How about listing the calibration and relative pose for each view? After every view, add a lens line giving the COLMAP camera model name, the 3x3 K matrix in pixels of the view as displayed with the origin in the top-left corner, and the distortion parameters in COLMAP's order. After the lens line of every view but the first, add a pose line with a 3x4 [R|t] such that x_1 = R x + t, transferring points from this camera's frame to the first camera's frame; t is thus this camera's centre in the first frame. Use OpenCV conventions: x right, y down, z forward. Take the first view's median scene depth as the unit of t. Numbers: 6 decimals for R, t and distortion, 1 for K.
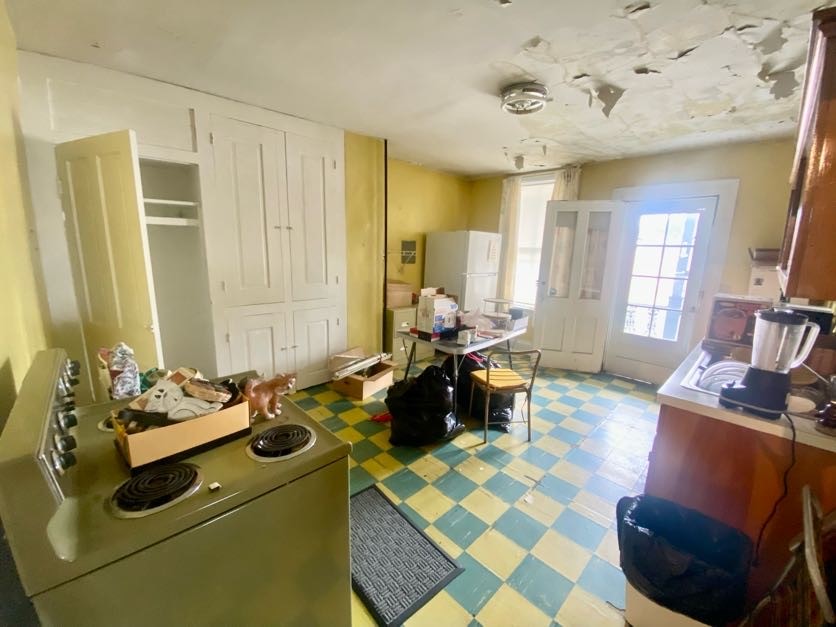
lens RADIAL K [[341.0, 0, 422.1], [0, 341.0, 316.2], [0, 0, 1]] dist [0.000906, 0.000039]
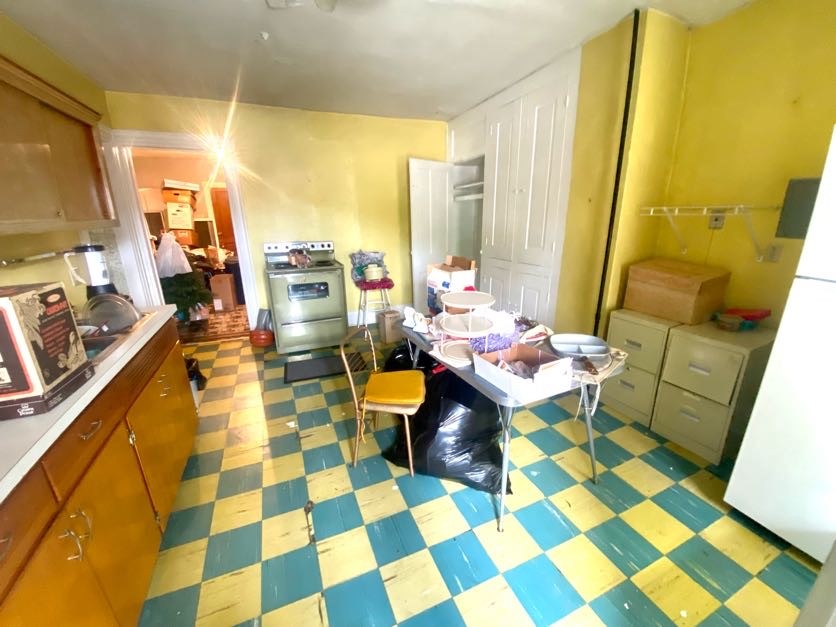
lens RADIAL K [[341.0, 0, 422.1], [0, 341.0, 316.2], [0, 0, 1]] dist [0.000906, 0.000039]
pose [[-0.365381, 0.243095, -0.898555, 0.967759], [-0.183511, 0.927542, 0.325559, -0.233303], [0.912590, 0.283848, -0.294295, 1.438317]]
